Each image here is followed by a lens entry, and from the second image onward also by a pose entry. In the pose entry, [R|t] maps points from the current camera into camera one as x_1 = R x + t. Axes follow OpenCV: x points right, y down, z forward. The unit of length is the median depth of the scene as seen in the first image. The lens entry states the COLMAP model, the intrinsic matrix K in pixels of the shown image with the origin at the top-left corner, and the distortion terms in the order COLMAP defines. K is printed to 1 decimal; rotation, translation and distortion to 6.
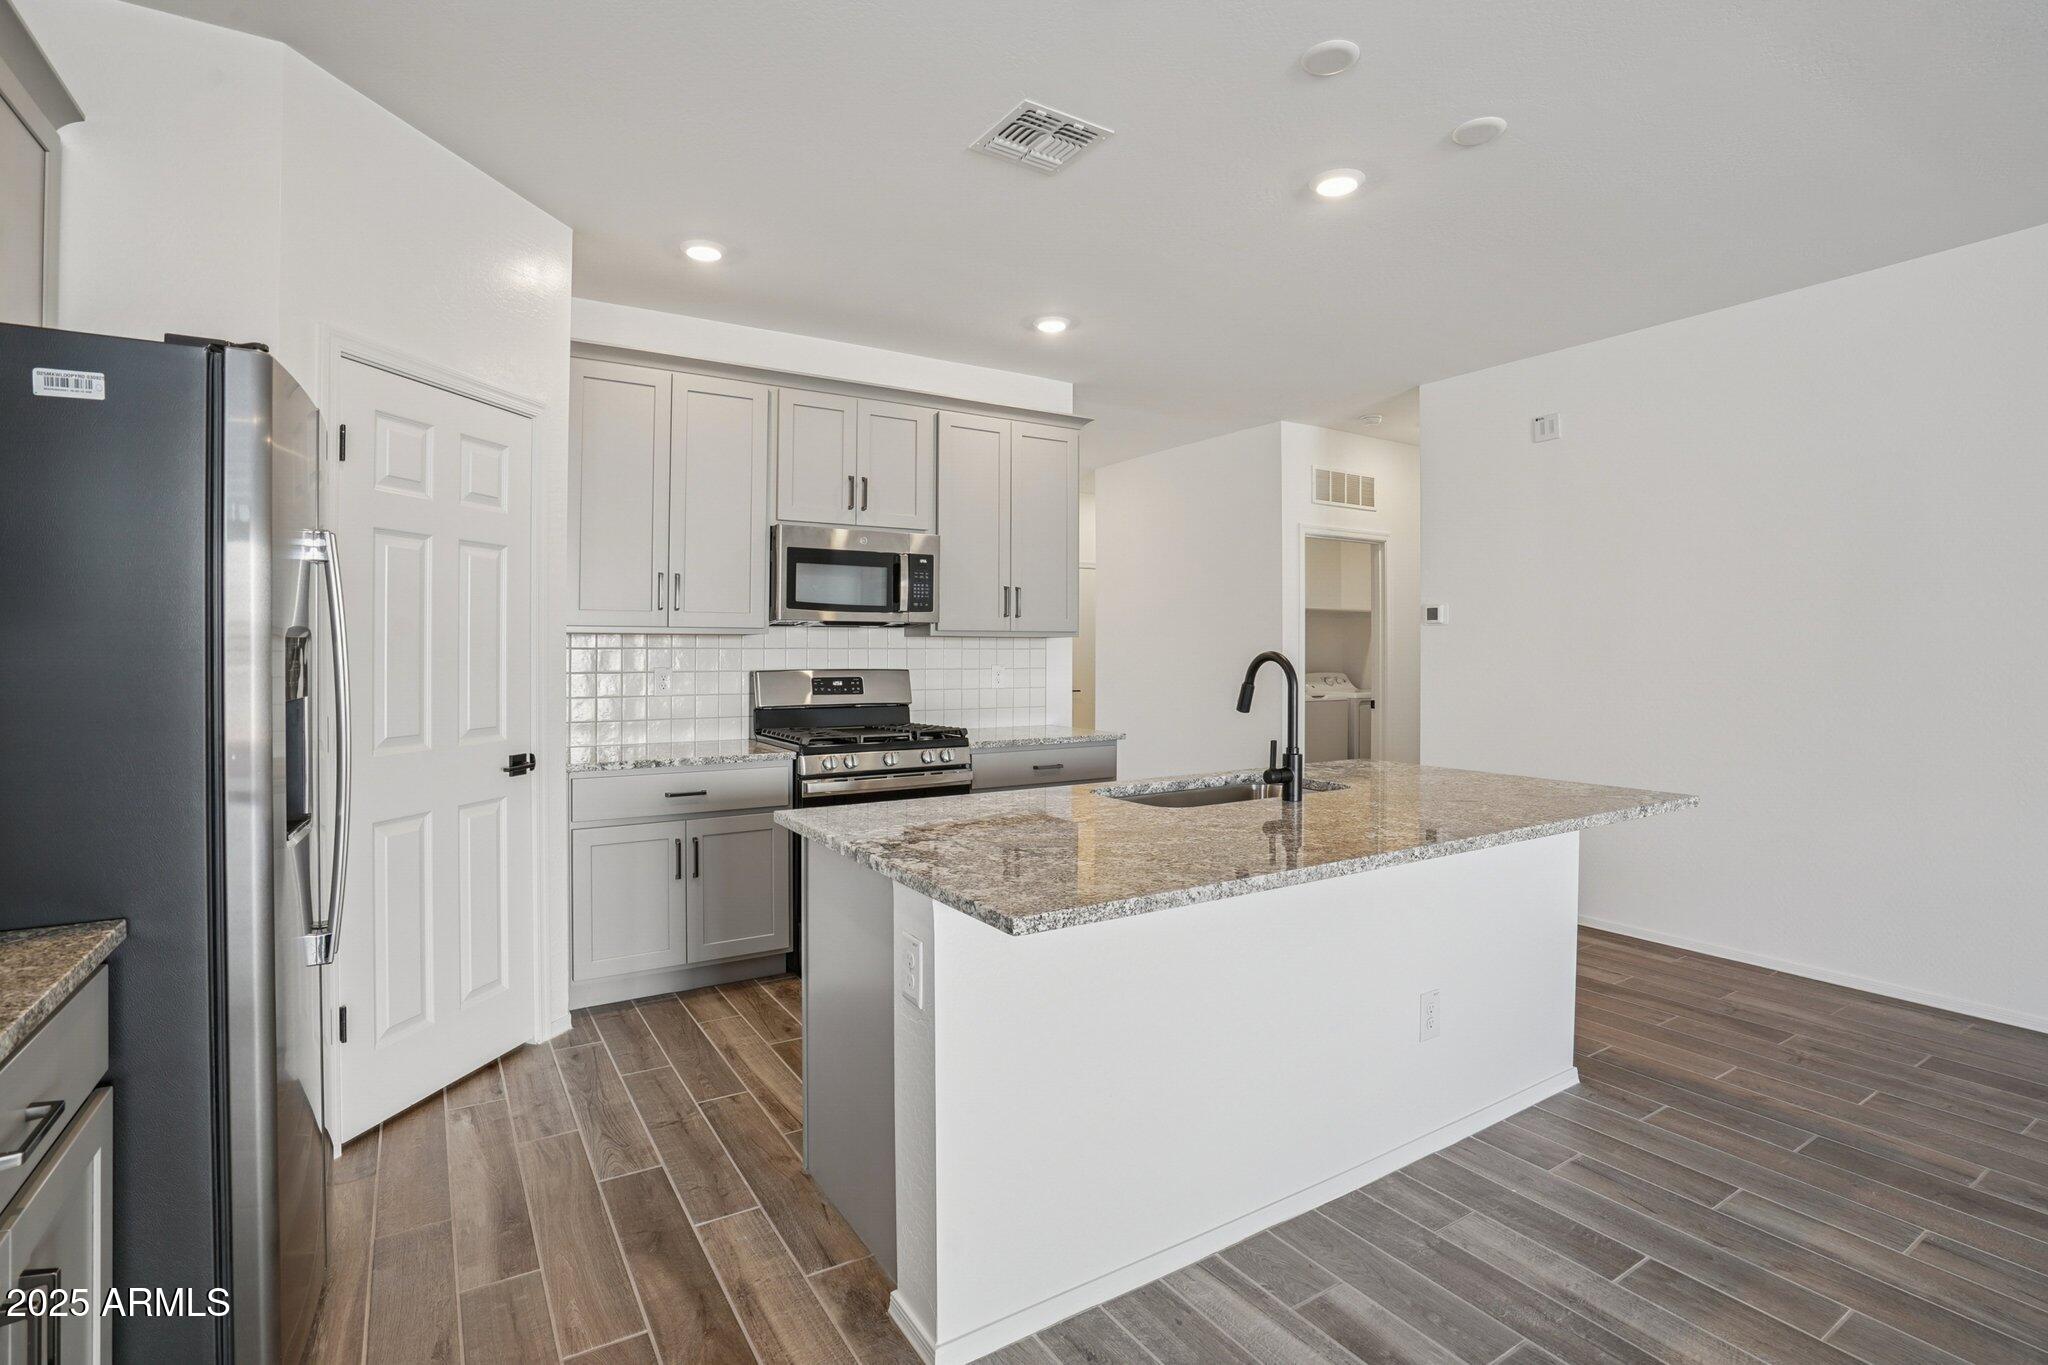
lens RADIAL K [[966.5, 0, 1015.7], [0, 966.5, 650.8], [0, 0, 1]] dist [-0.044754, 0.012849]
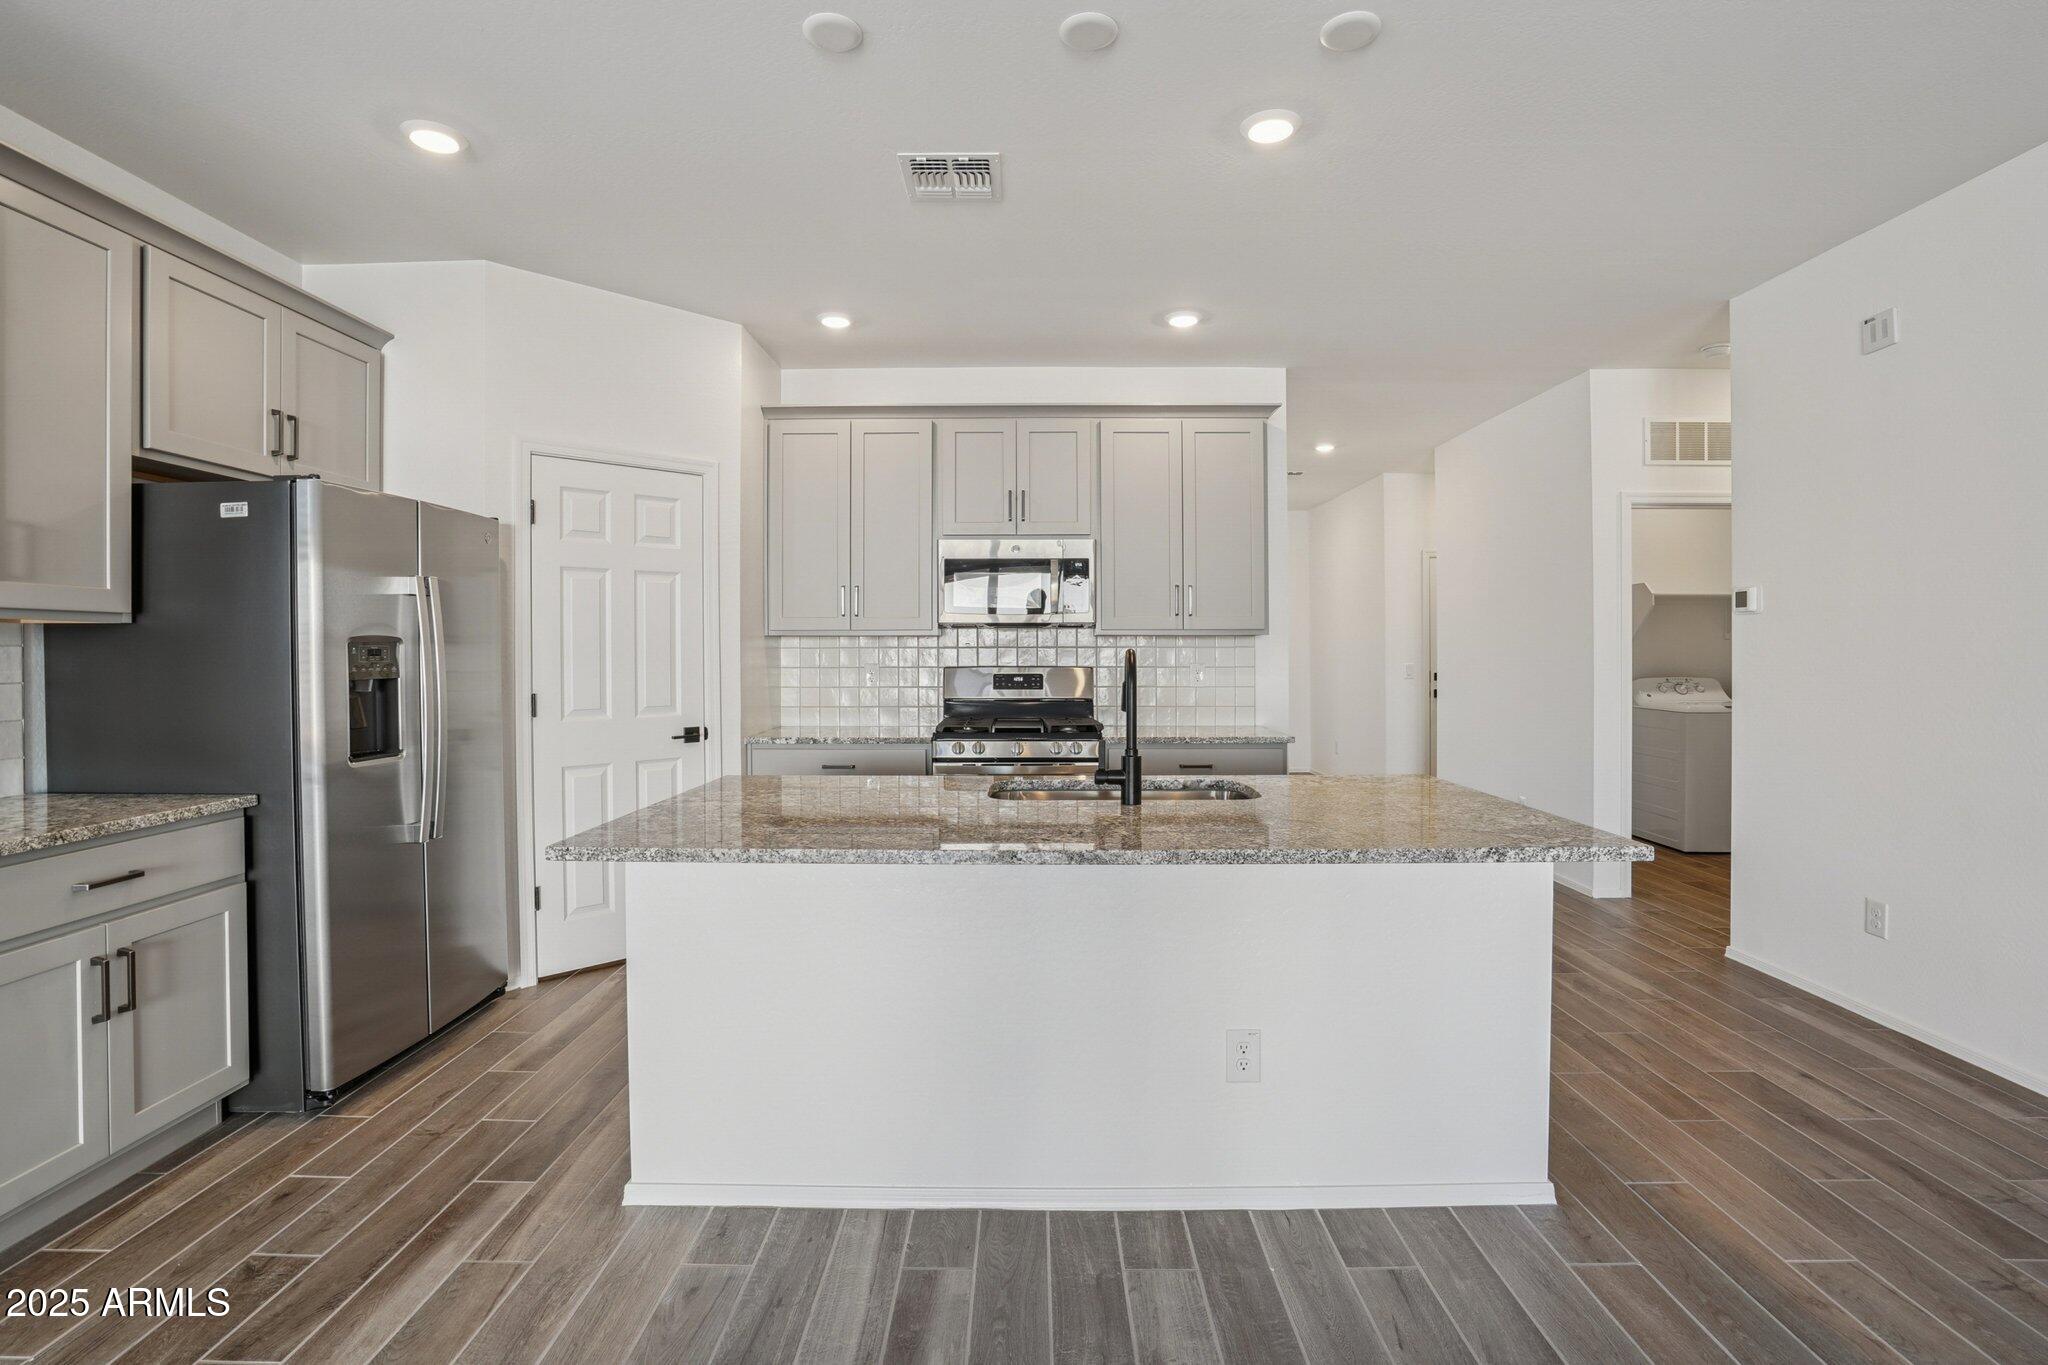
lens RADIAL K [[966.5, 0, 1028.4], [0, 966.5, 657.4], [0, 0, 1]] dist [-0.044754, 0.012849]
pose [[0.843066, 0.001944, -0.537806, 0.538287], [0.002038, 0.999975, 0.006809, 0.001796], [0.537805, -0.006836, 0.843041, 0.099353]]
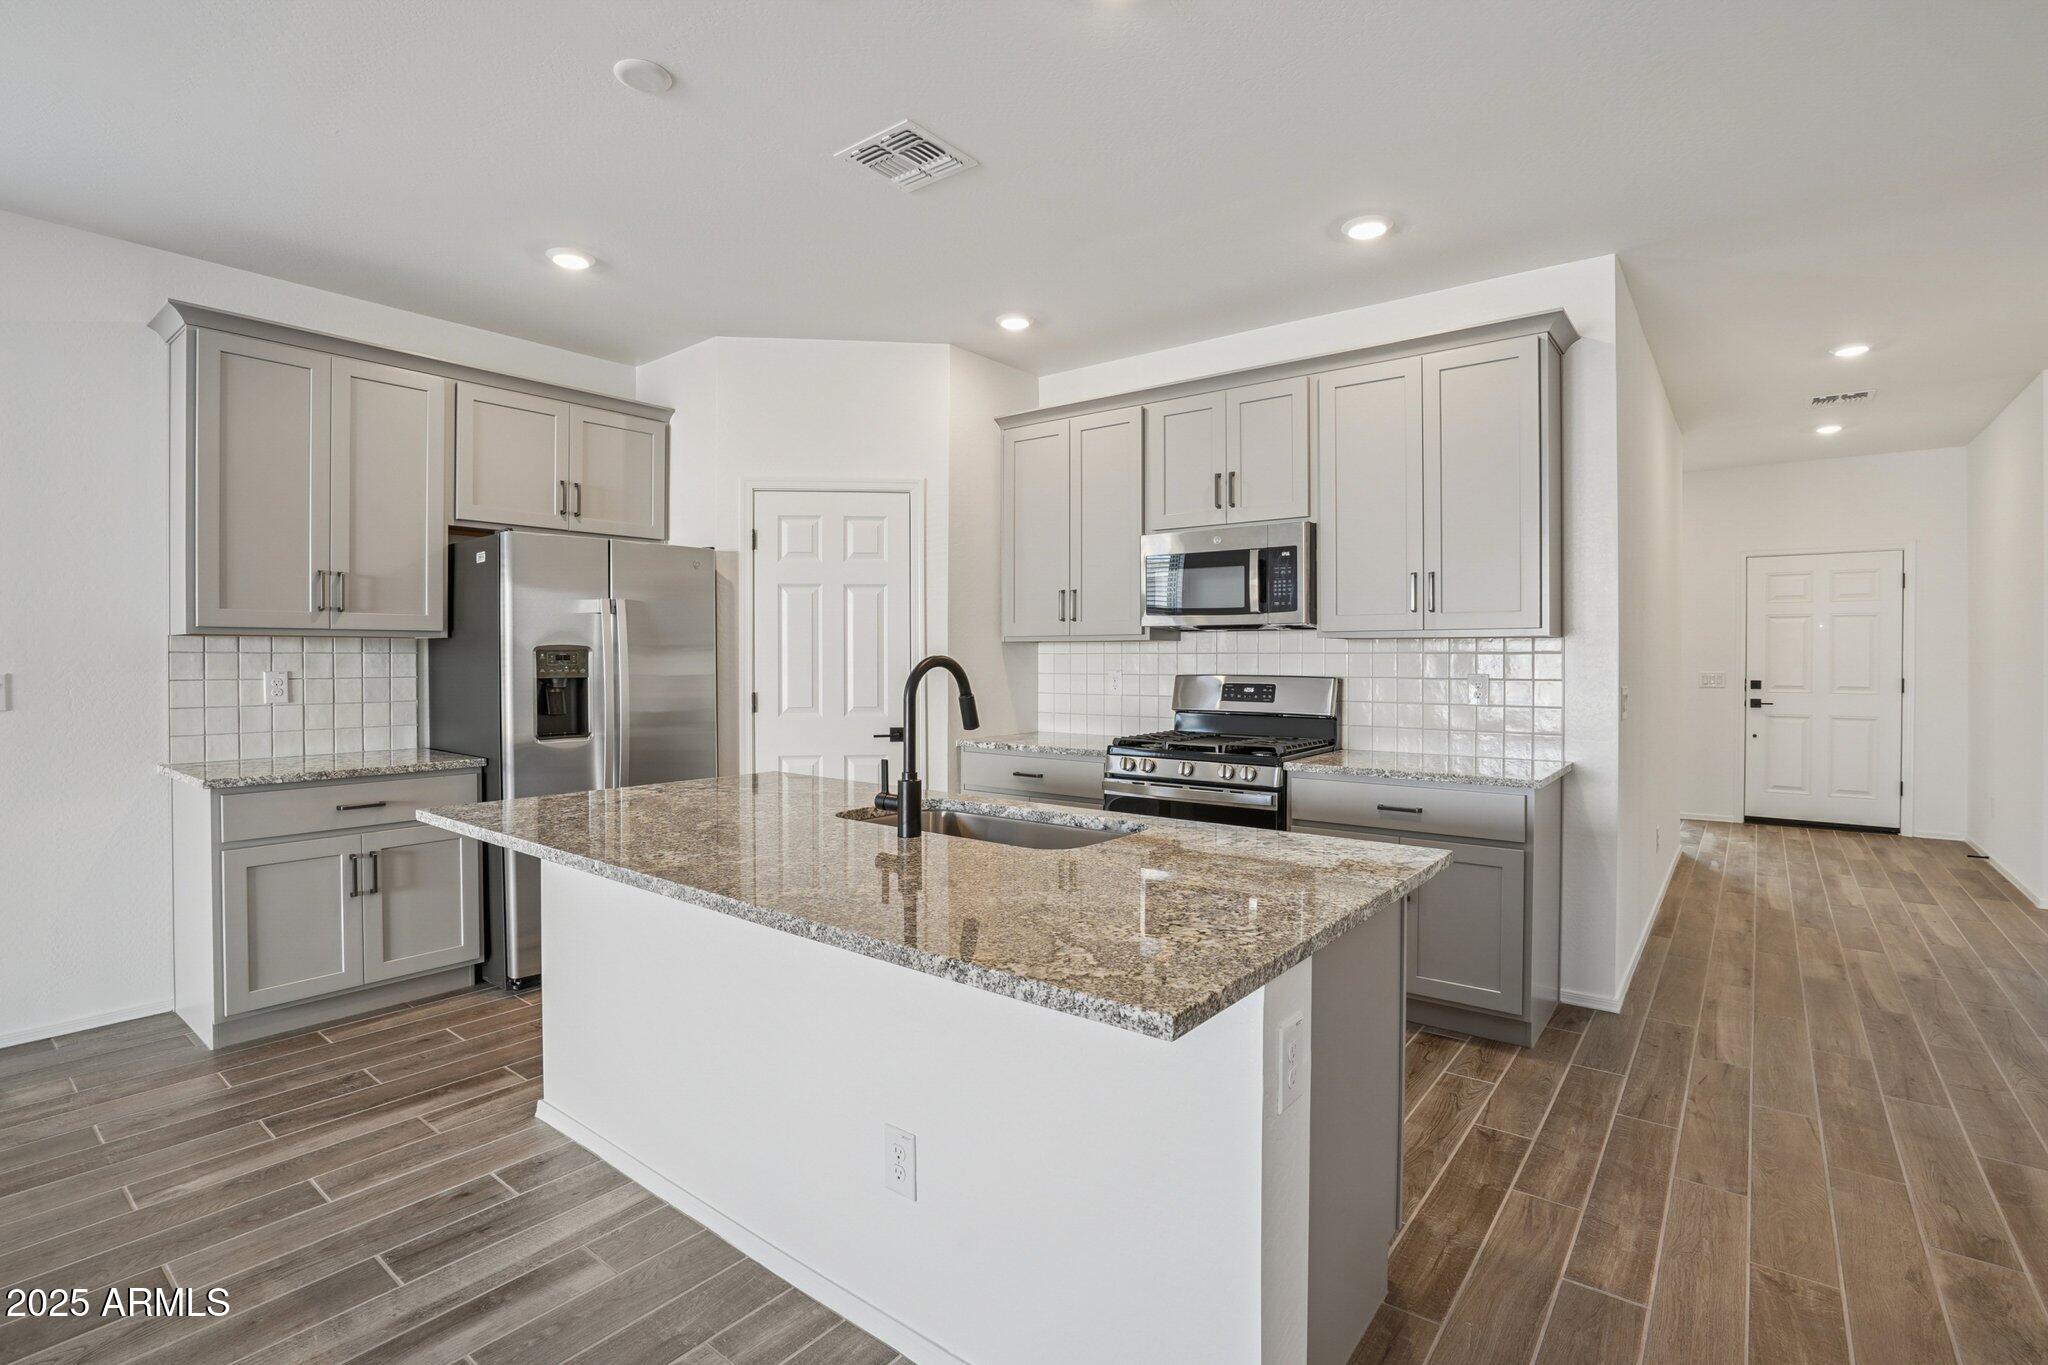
lens RADIAL K [[966.5, 0, 1022.4], [0, 966.5, 665.3], [0, 0, 1]] dist [-0.044754, 0.012849]
pose [[0.328478, 0.008656, -0.944472, 0.824287], [0.000394, 0.999957, 0.009301, 0.000656], [0.944512, -0.003427, 0.328460, 0.614948]]
